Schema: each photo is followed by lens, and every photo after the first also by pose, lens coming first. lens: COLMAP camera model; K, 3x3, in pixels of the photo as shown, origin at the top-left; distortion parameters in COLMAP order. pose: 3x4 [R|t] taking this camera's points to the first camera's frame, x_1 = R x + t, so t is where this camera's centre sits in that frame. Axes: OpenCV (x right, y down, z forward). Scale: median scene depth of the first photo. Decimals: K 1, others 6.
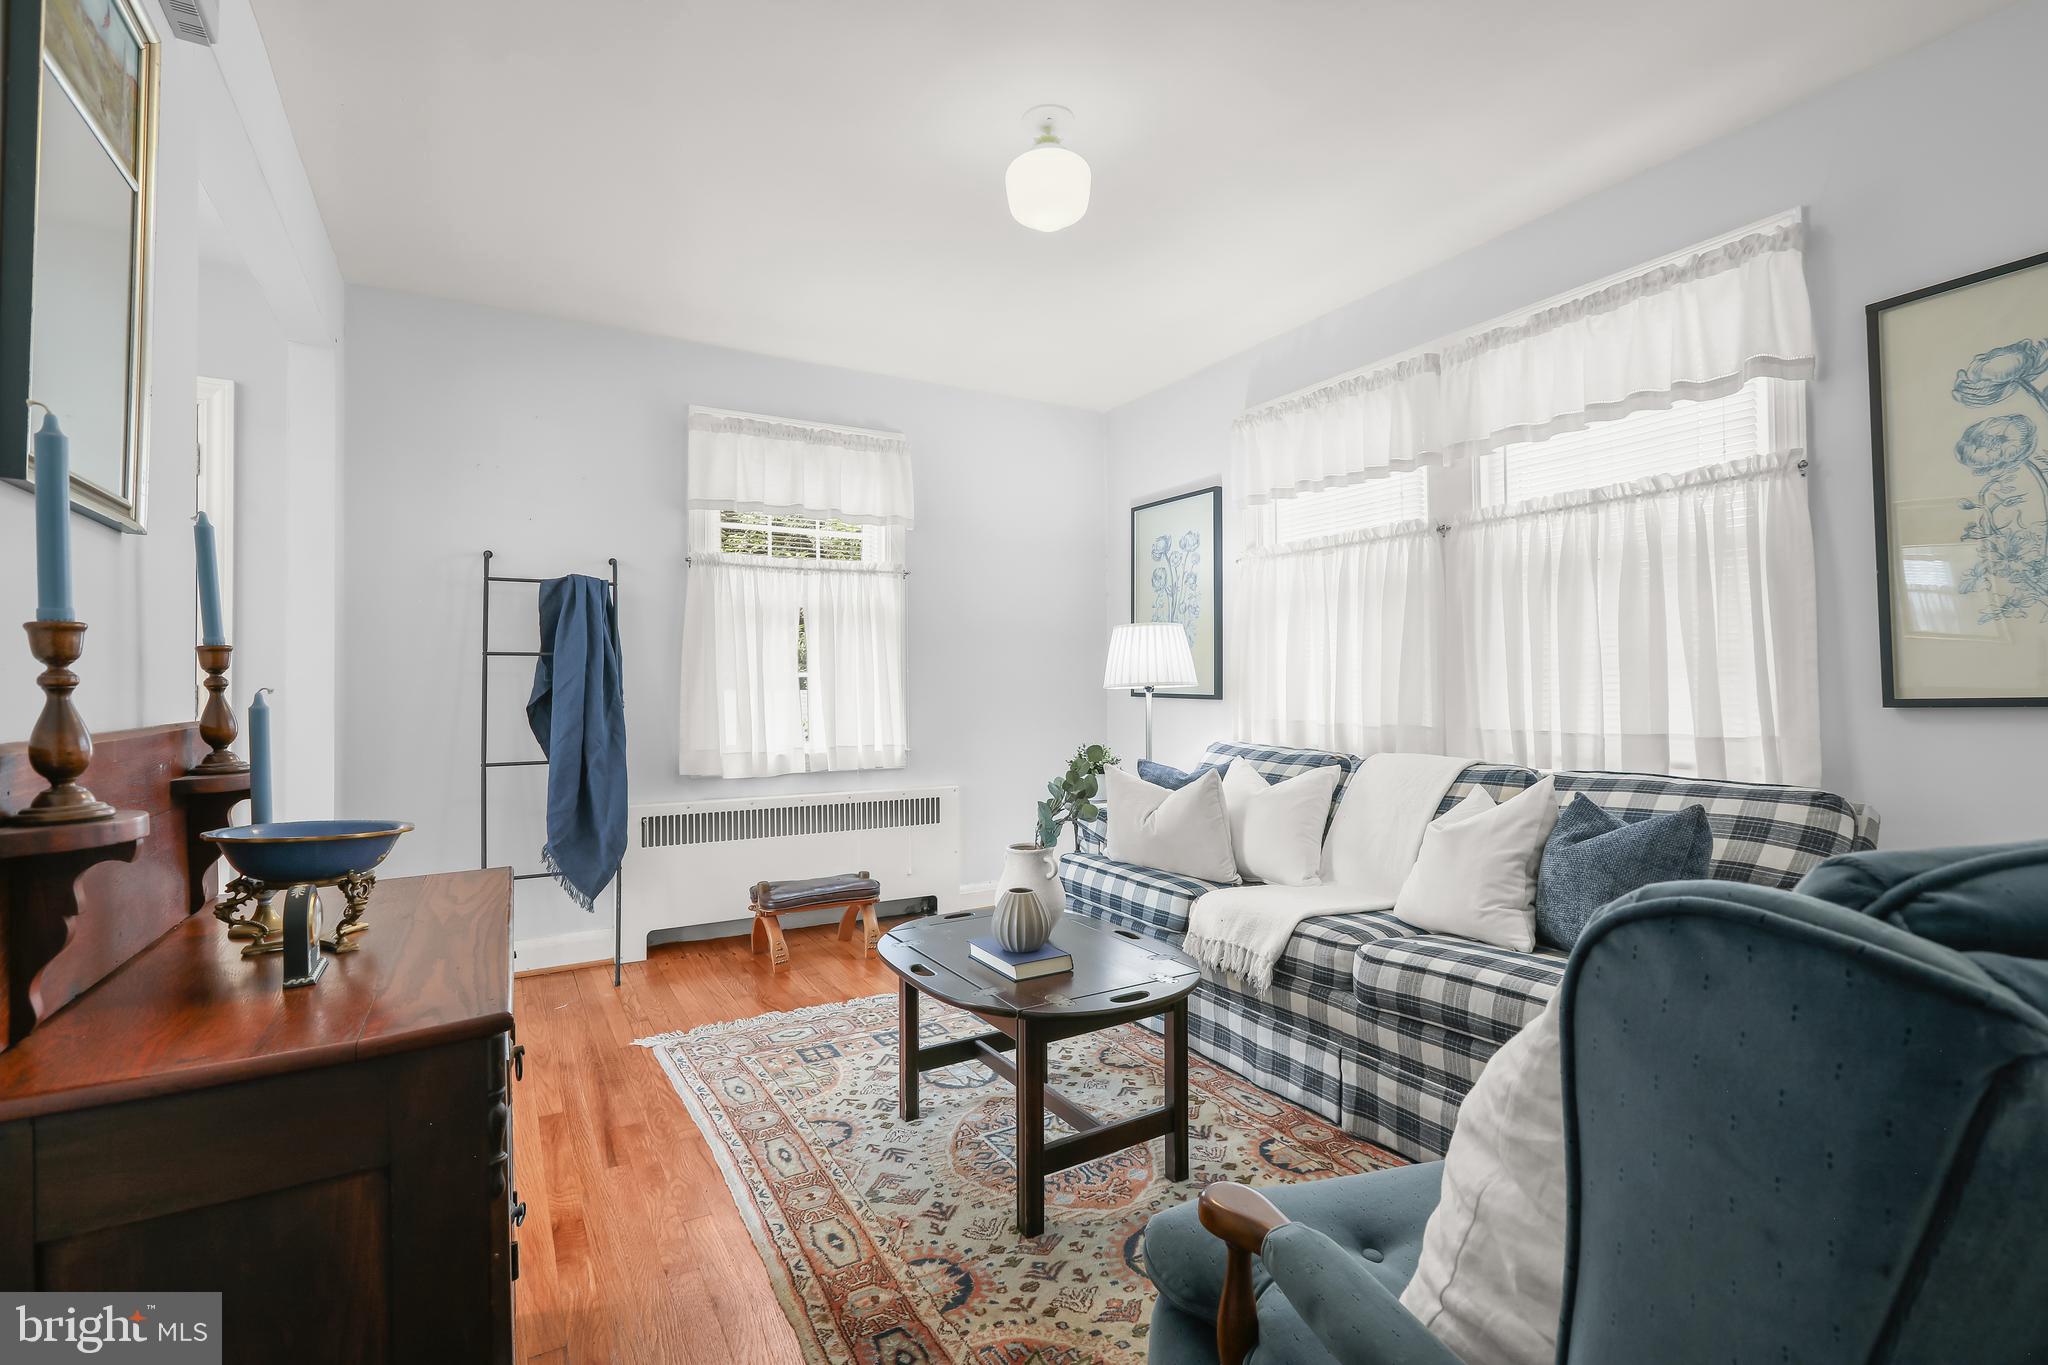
lens RADIAL K [[922.5, 0, 1022.7], [0, 922.5, 660.1], [0, 0, 1]] dist [-0.002207, 0.000072]
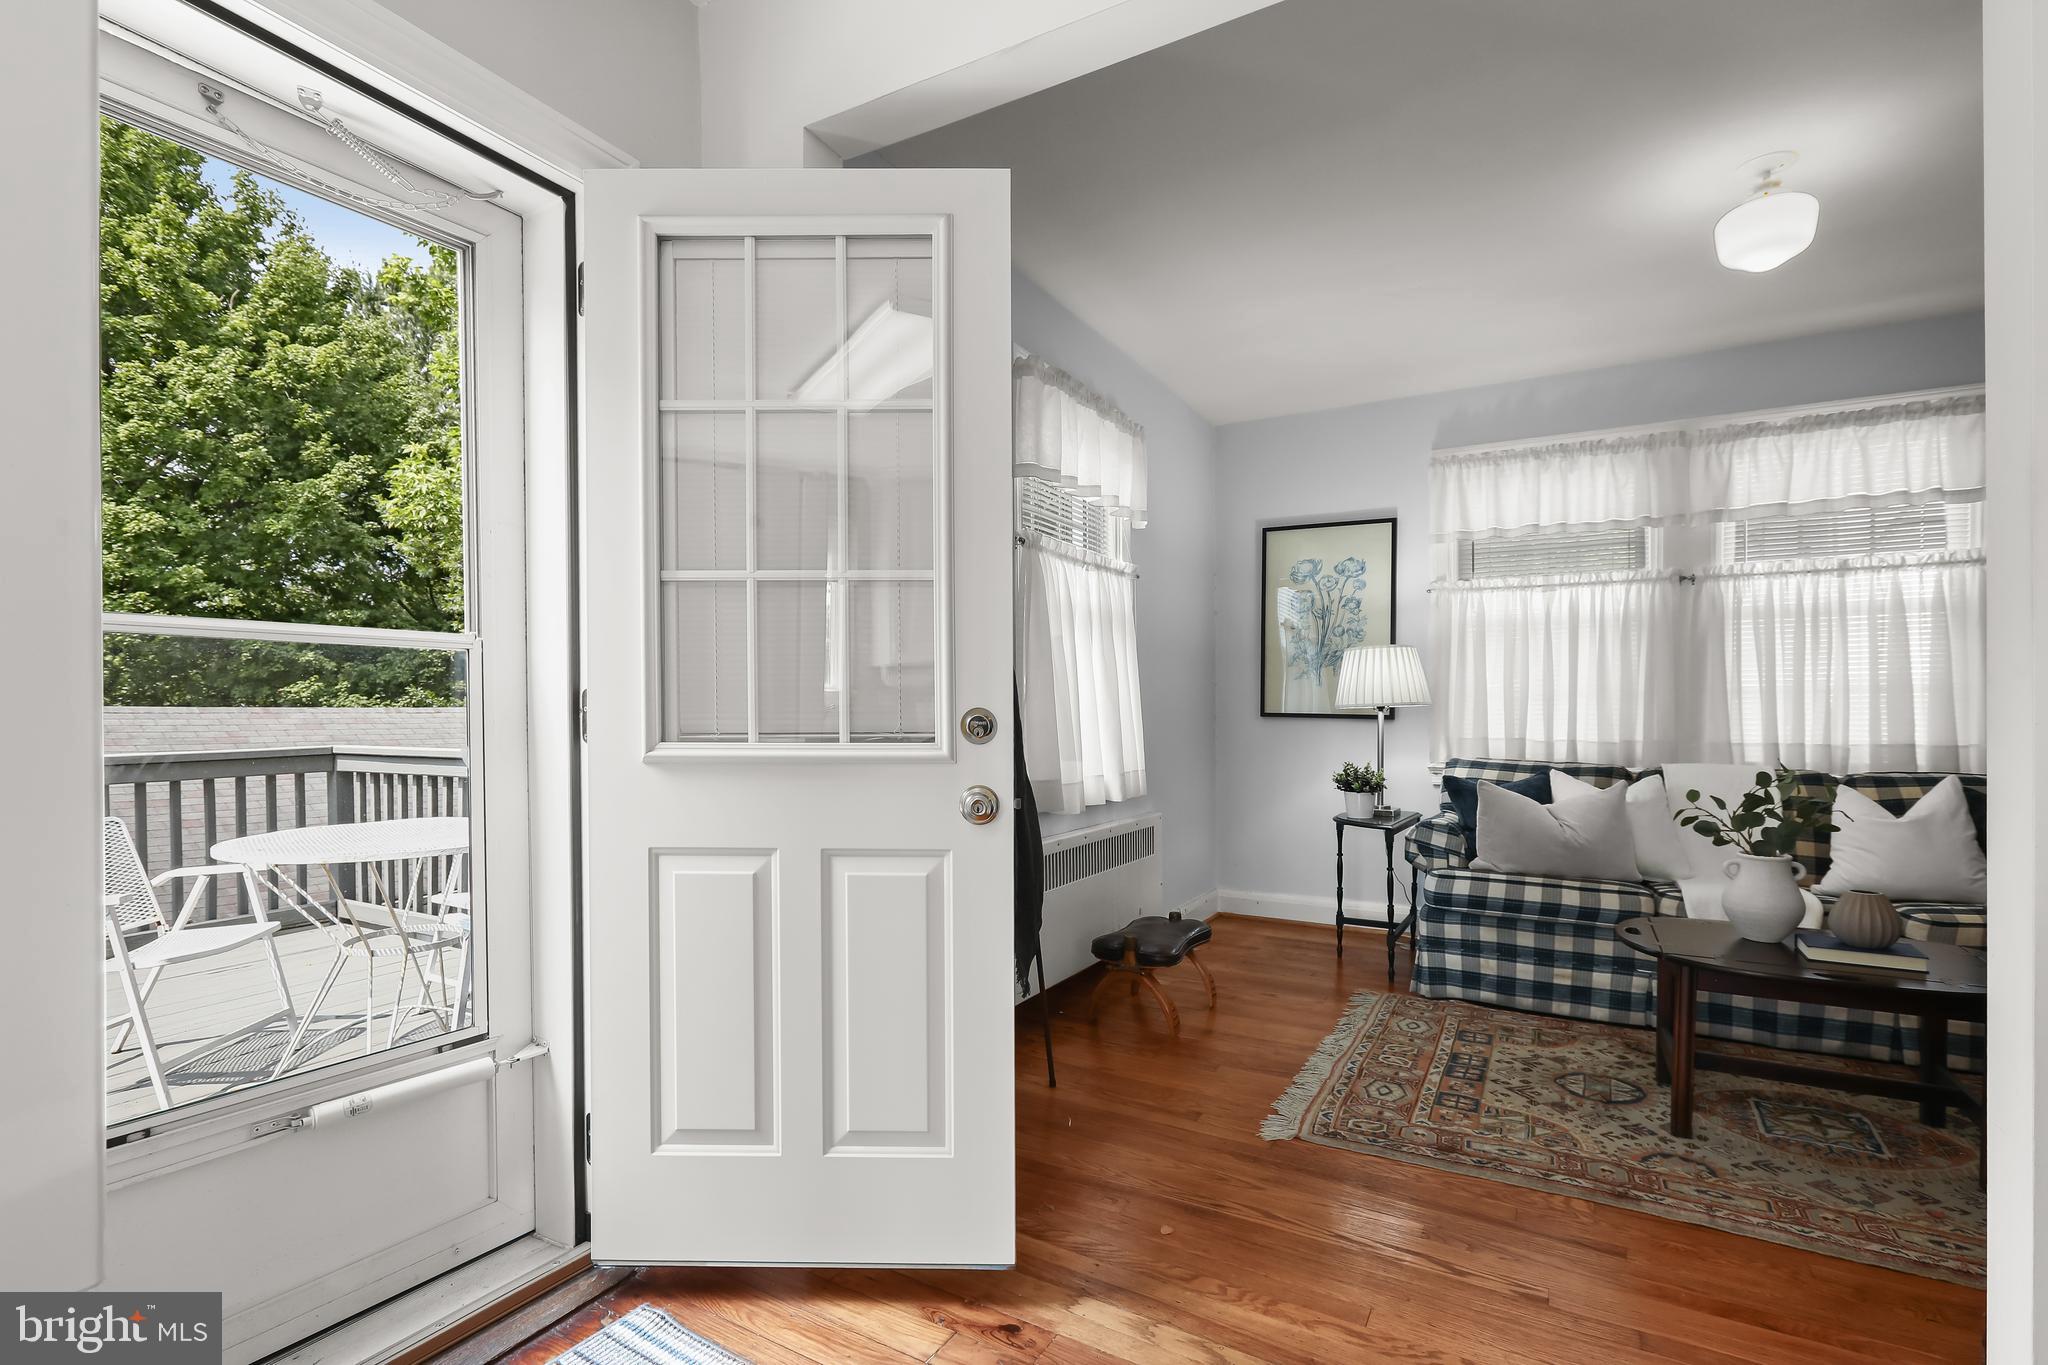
lens RADIAL K [[956.4, 0, 1013.7], [0, 956.4, 693.5], [0, 0, 1]] dist [-0.001824, 0.001019]
pose [[0.869800, 0.016125, 0.493141, -1.176318], [-0.021970, 0.999740, 0.006060, 0.026429], [-0.492915, -0.016105, 0.869928, 0.432144]]
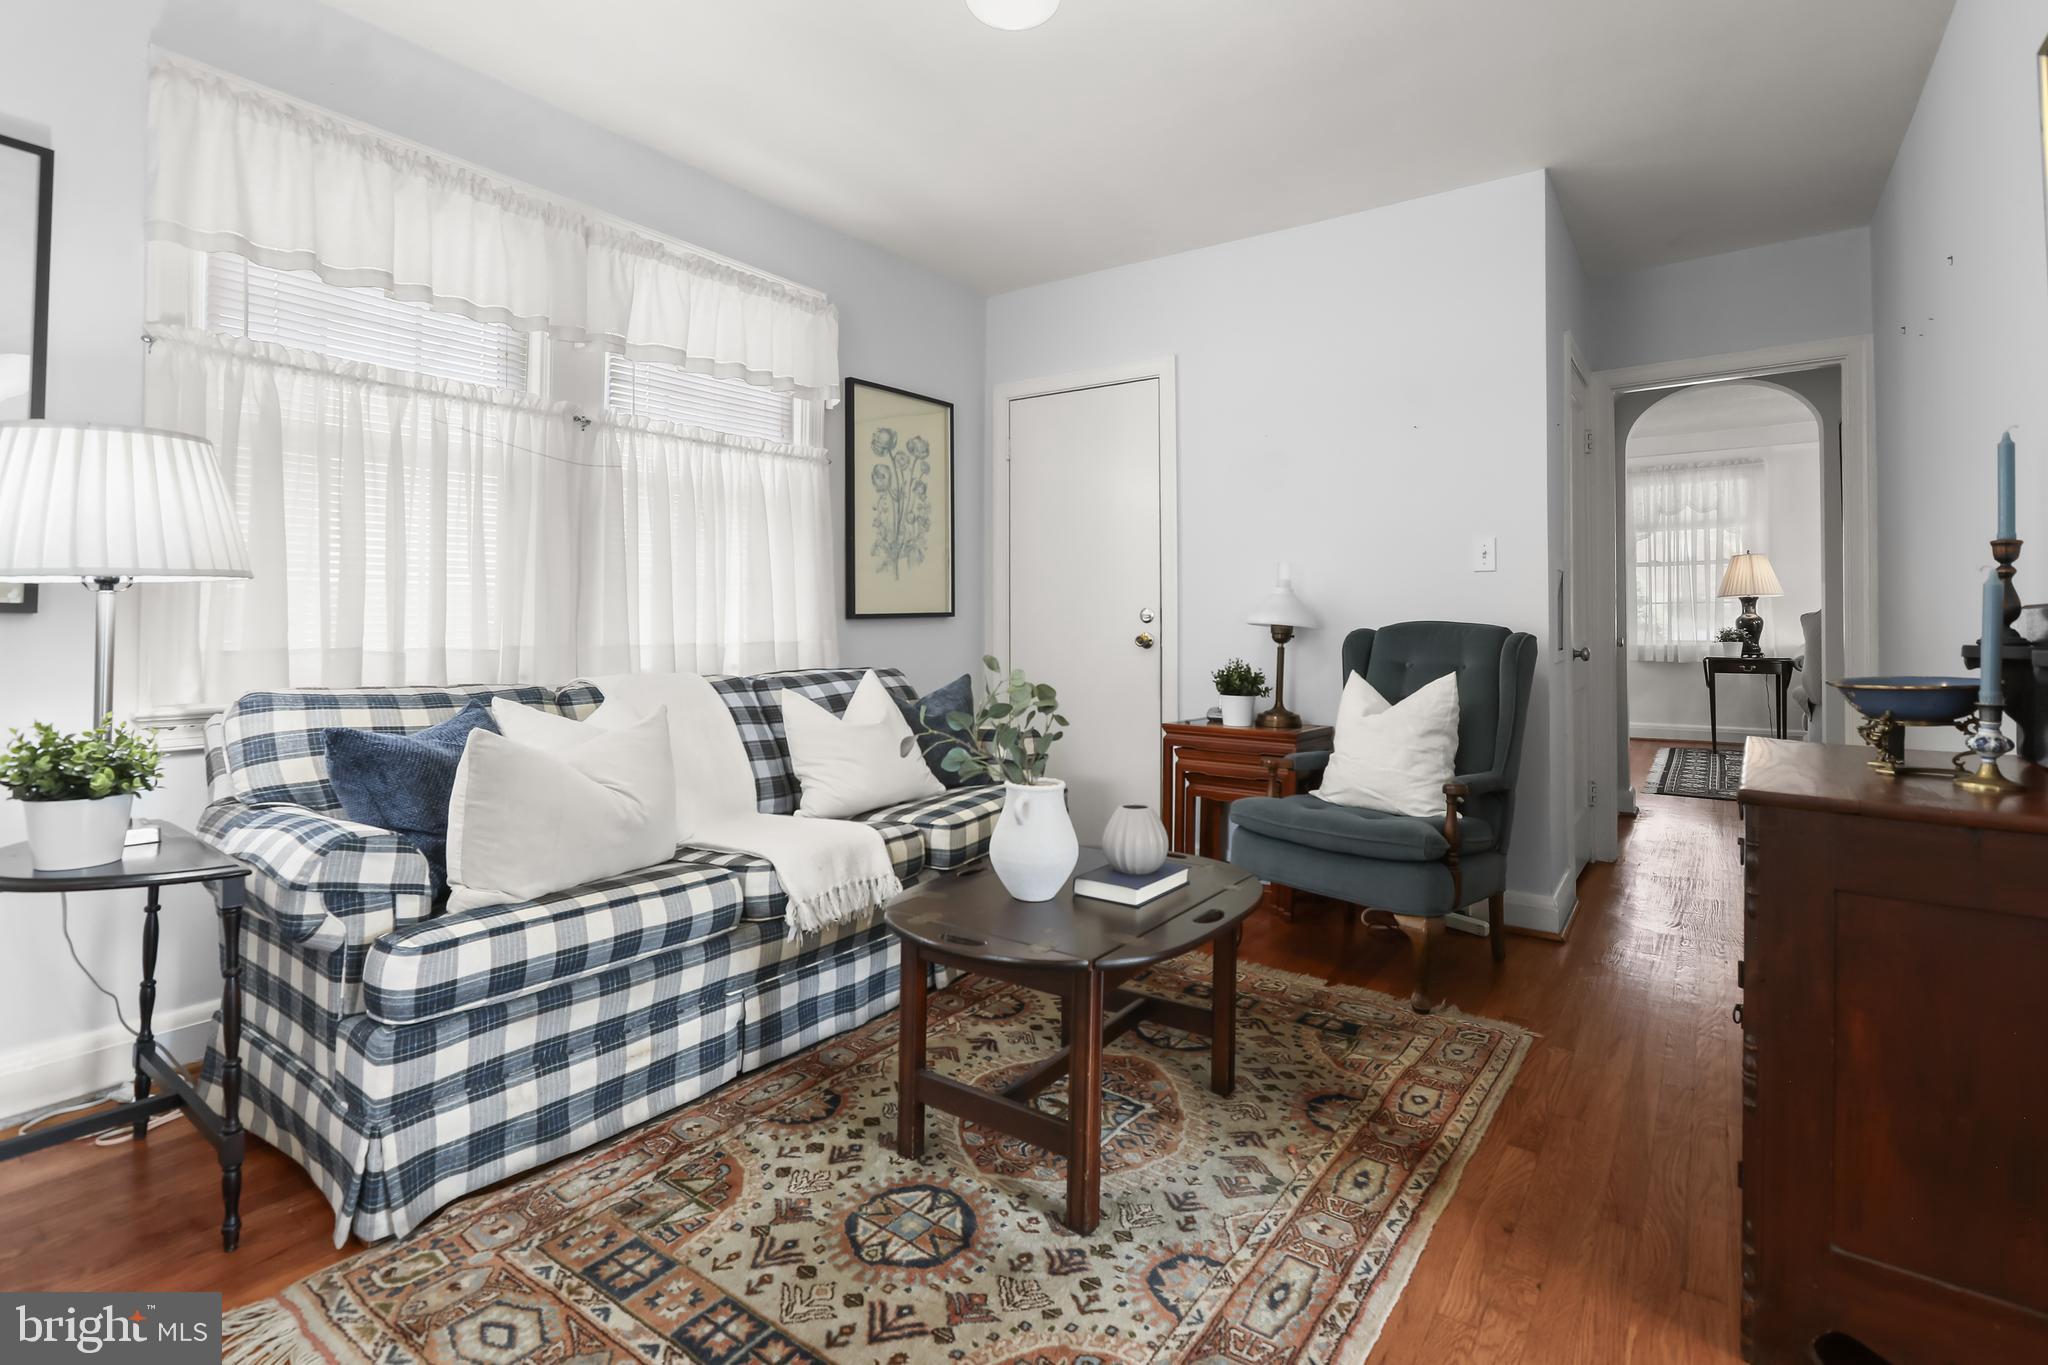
lens RADIAL K [[966.8, 0, 1022.2], [0, 966.8, 604.0], [0, 0, 1]] dist [0.000742, 0.001315]
pose [[-0.402679, 0.025688, 0.914981, -0.695986], [-0.026710, 0.998851, -0.039798, 0.073265], [-0.914951, -0.040465, -0.401530, 1.239915]]
